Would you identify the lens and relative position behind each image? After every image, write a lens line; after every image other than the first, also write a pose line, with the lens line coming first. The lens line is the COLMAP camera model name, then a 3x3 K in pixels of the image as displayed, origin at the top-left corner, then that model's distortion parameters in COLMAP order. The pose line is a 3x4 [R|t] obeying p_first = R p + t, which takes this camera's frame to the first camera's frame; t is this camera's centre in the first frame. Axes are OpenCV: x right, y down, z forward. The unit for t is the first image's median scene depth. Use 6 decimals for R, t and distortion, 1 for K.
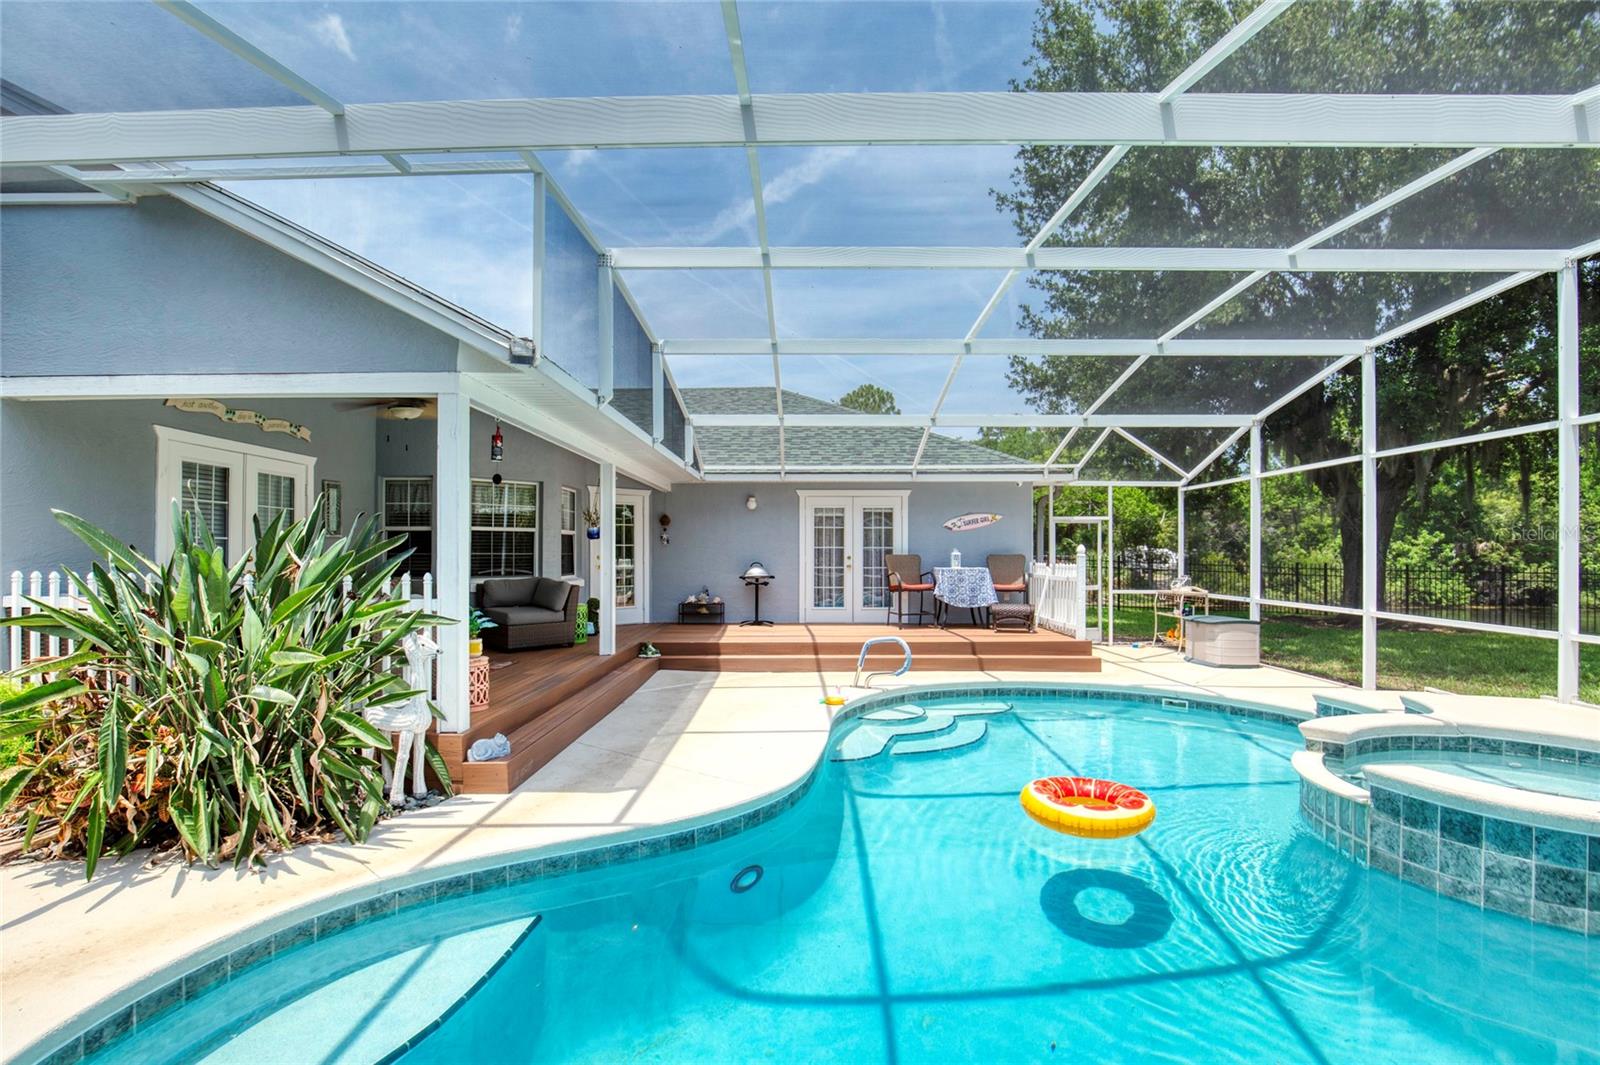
lens RADIAL K [[733.1, 0, 780.6], [0, 733.1, 550.0], [0, 0, 1]] dist [-0.045974, -0.000070]
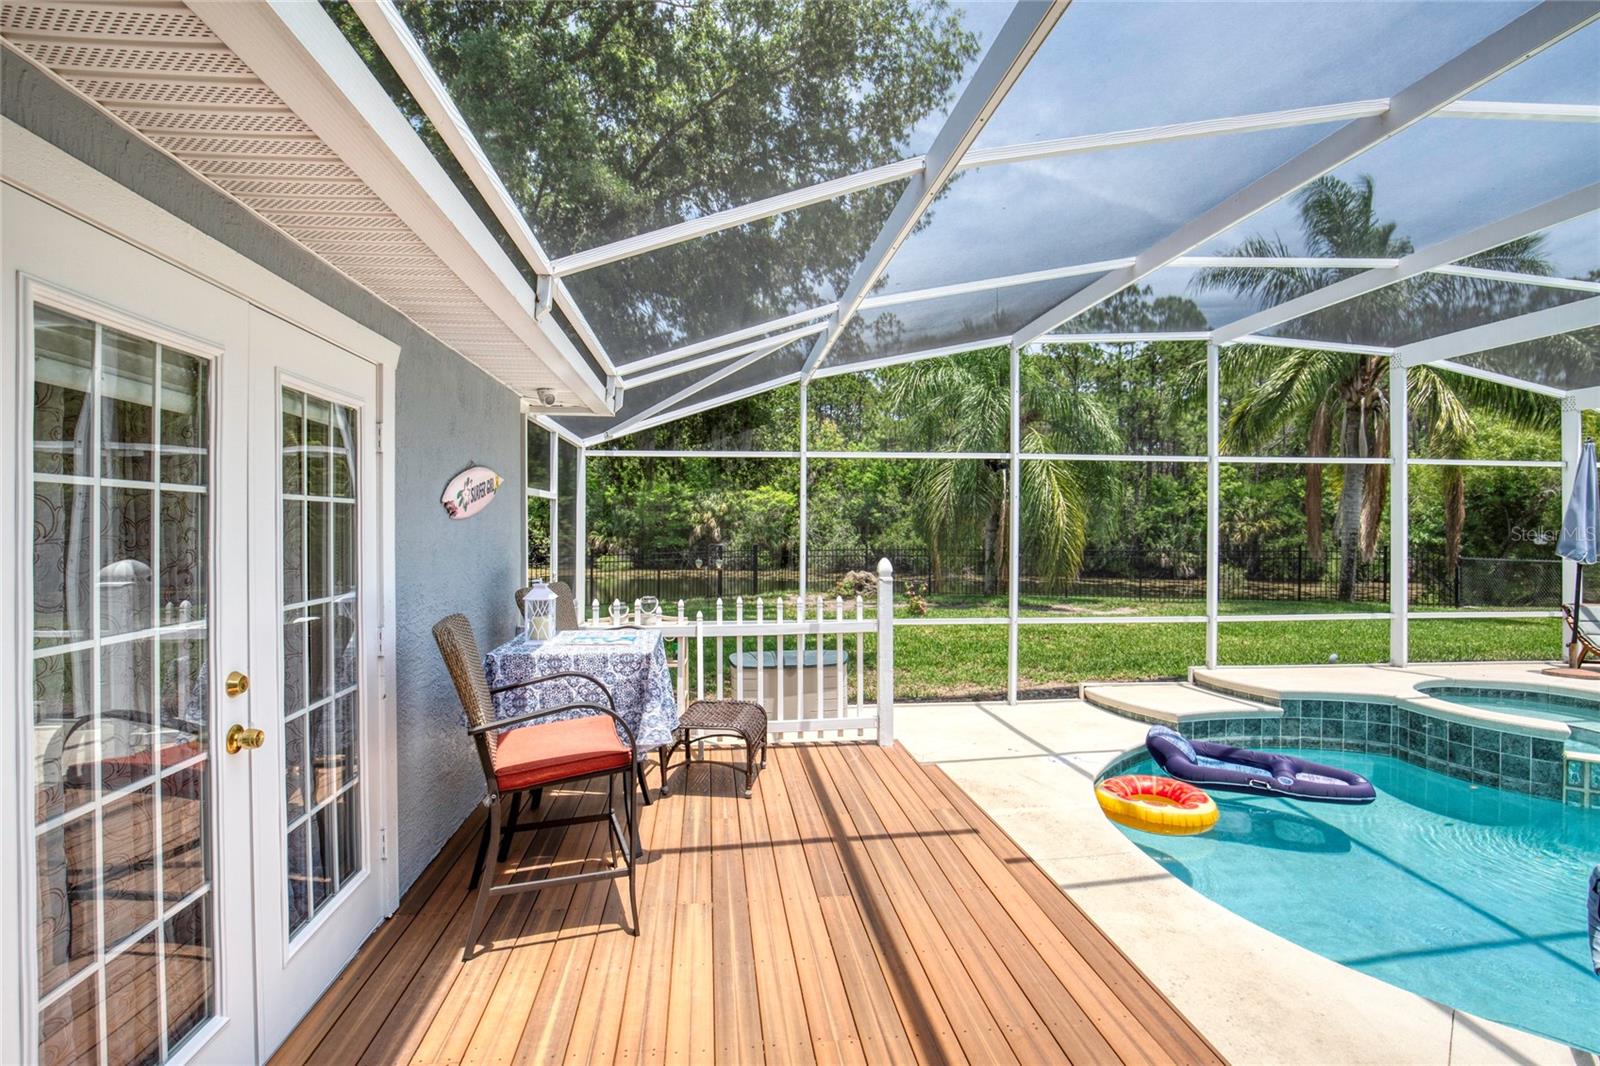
lens RADIAL K [[751.4, 0, 789.1], [0, 751.4, 535.2], [0, 0, 1]] dist [-0.029950, 0.000592]
pose [[-0.139001, -0.014710, 0.990183, -0.081752], [-0.002304, 0.999892, 0.014531, -0.024487], [-0.990290, -0.000262, -0.139020, 0.934165]]
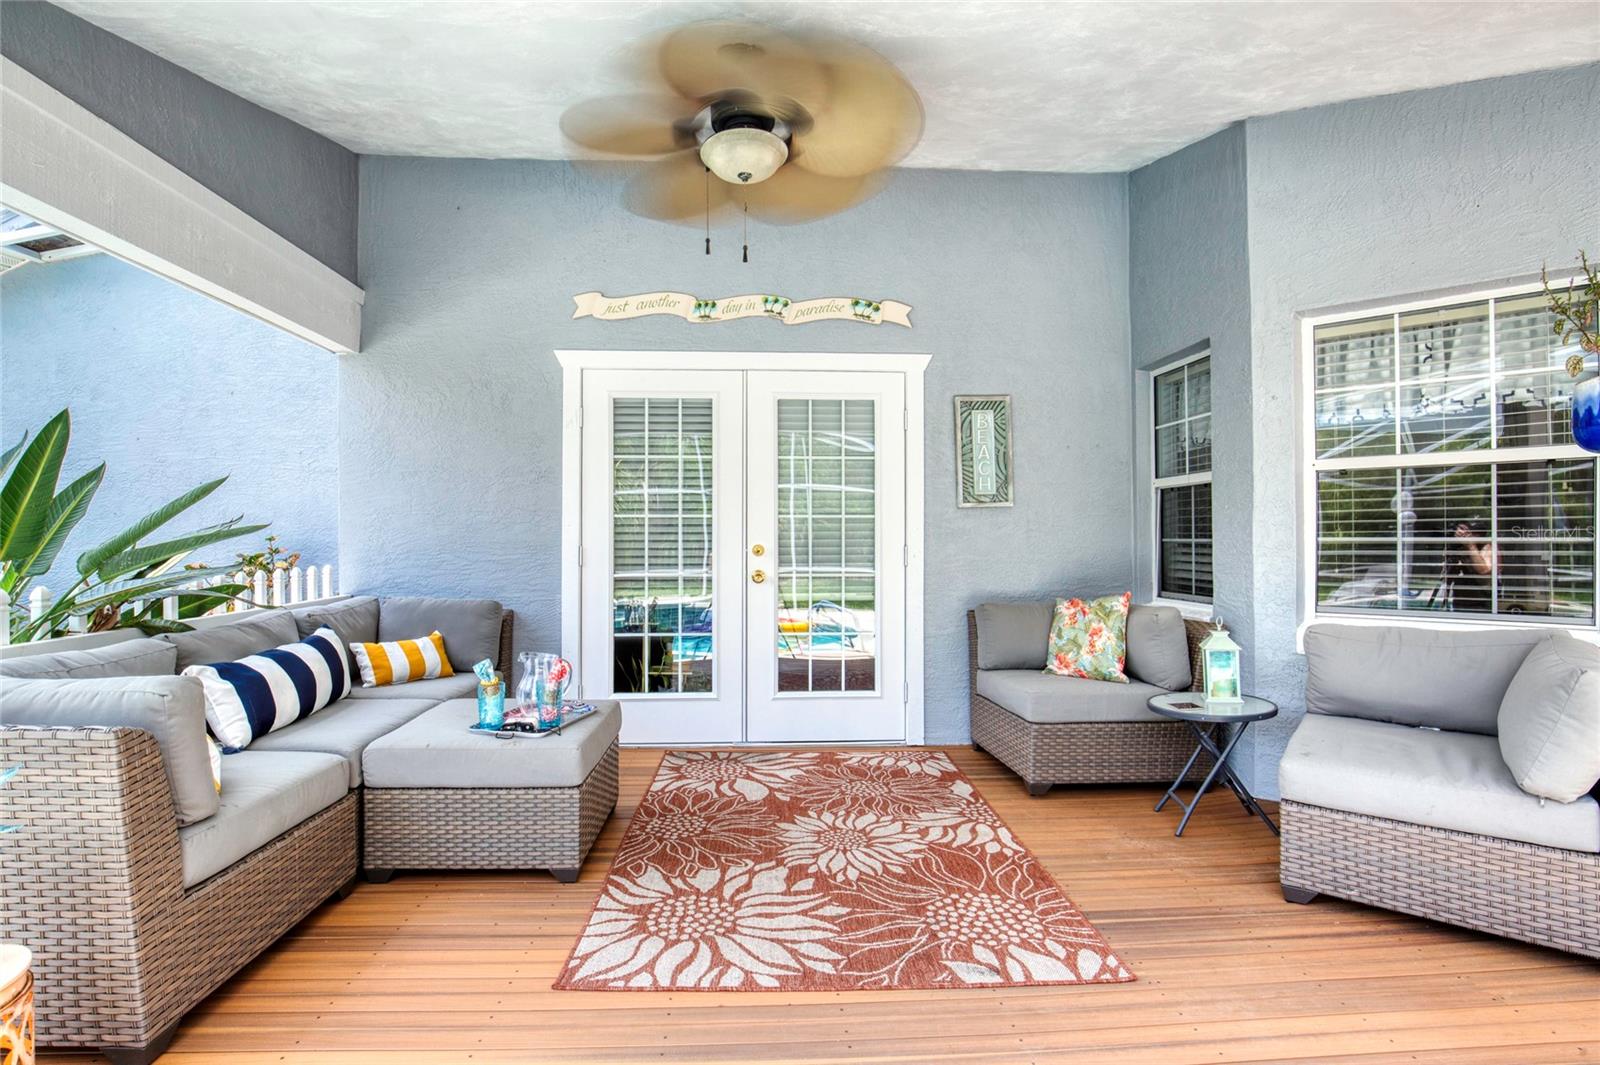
lens RADIAL K [[751.4, 0, 789.1], [0, 751.4, 534.7], [0, 0, 1]] dist [-0.029950, 0.000592]
pose [[0.077098, -0.006740, -0.997001, -0.077979], [0.008231, 0.999947, -0.006124, 0.002539], [0.996990, -0.007734, 0.077150, 0.572201]]
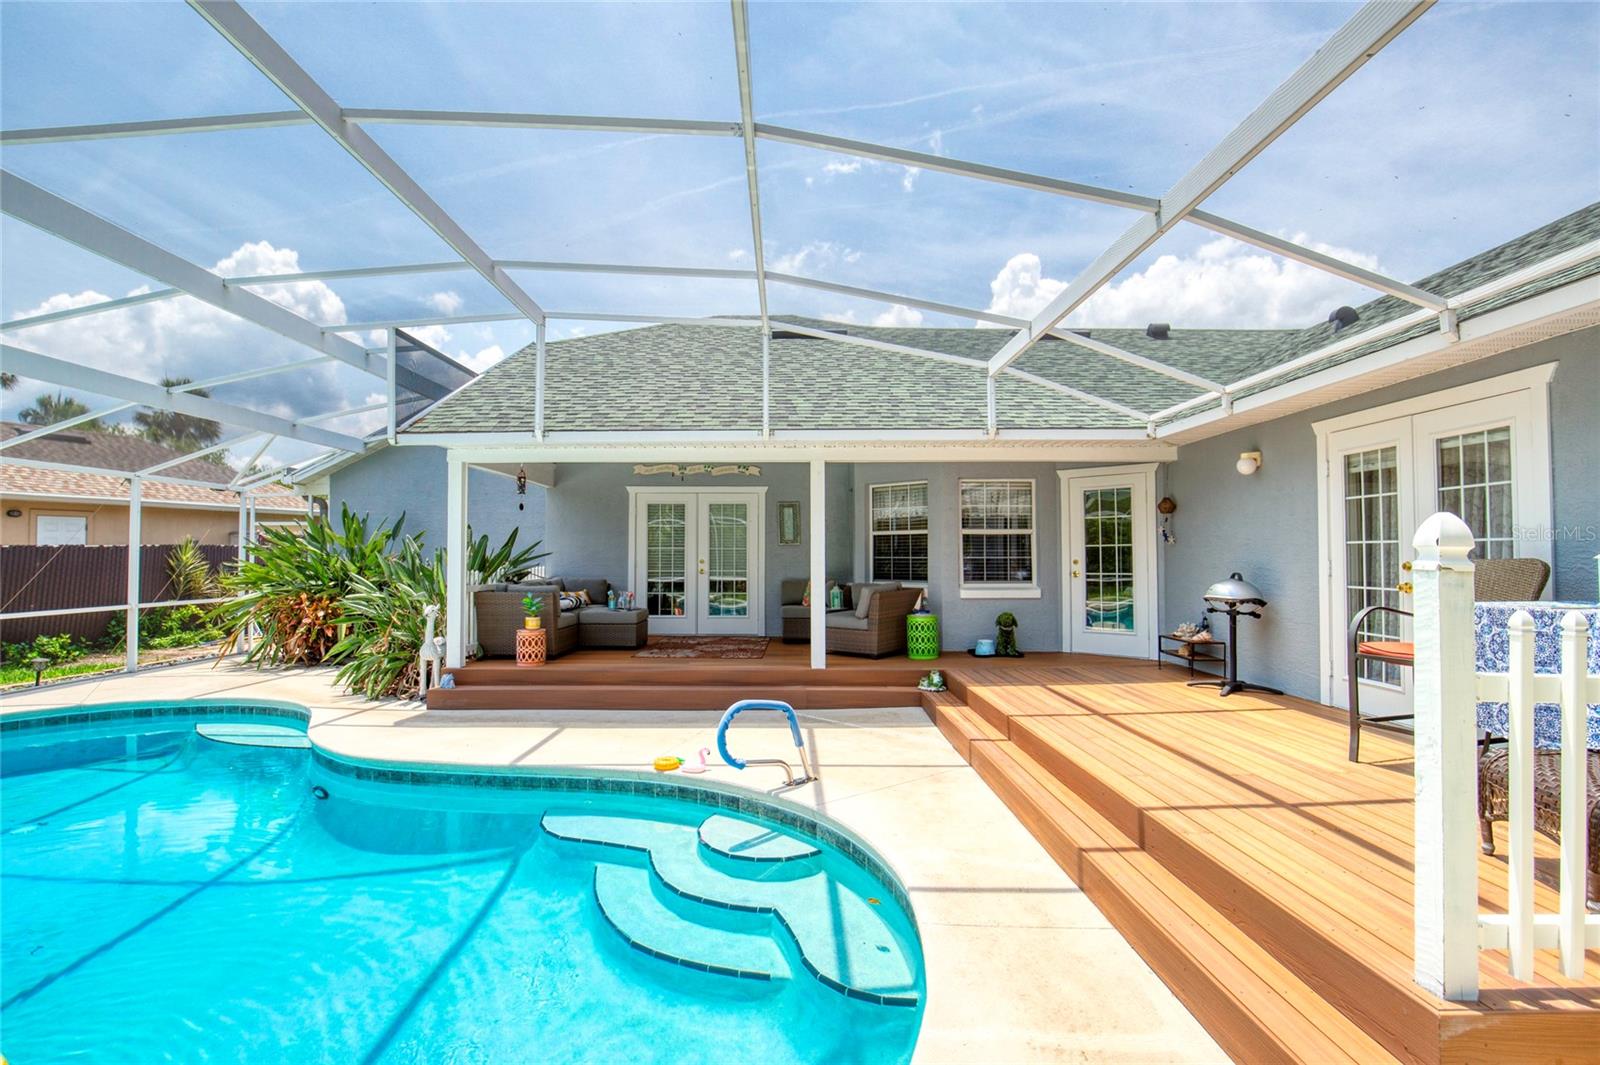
lens RADIAL K [[738.7, 0, 800.0], [0, 738.7, 532.5], [0, 0, 1]] dist [-0.021454, 0.000952]
pose [[0.044480, -0.033441, -0.998450, 0.498656], [0.006598, 0.999428, -0.033180, 0.003125], [0.998988, -0.005112, 0.044675, 0.666989]]
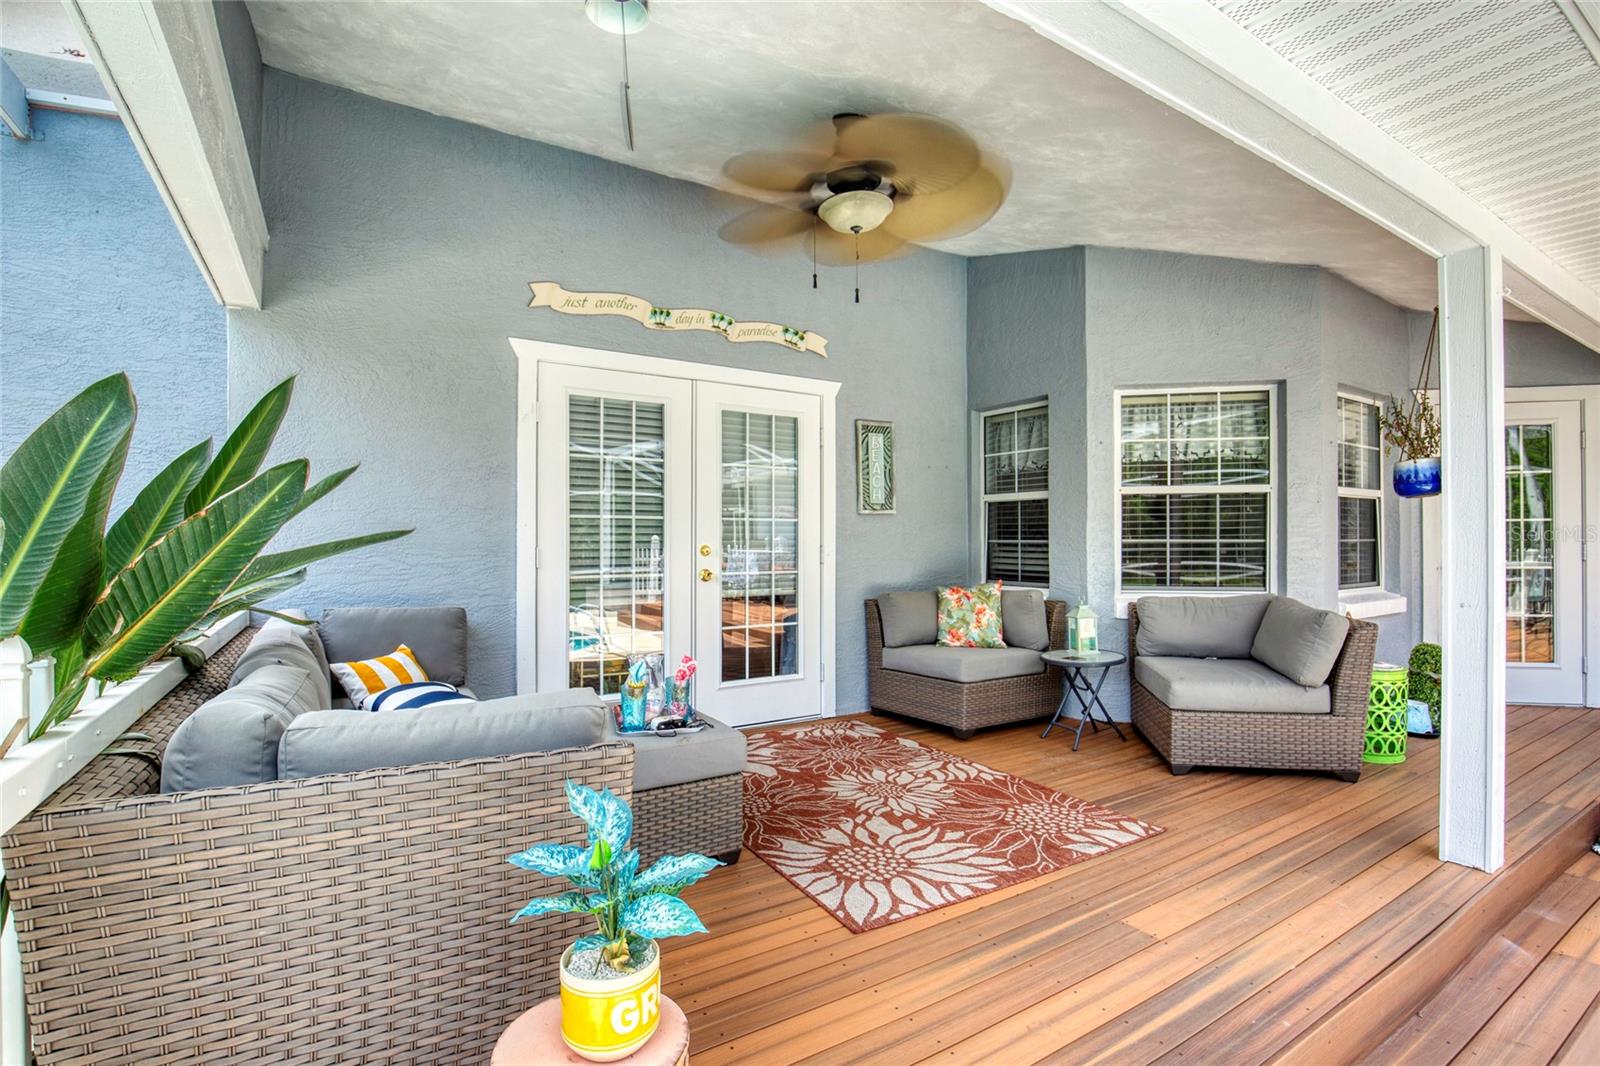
lens RADIAL K [[733.9, 0, 794.0], [0, 733.9, 537.0], [0, 0, 1]] dist [-0.041625, 0.009730]
pose [[0.546791, -0.004143, -0.837259, -0.100570], [0.006415, 0.999979, -0.000759, 0.001376], [0.837245, -0.004956, 0.546806, 0.420194]]
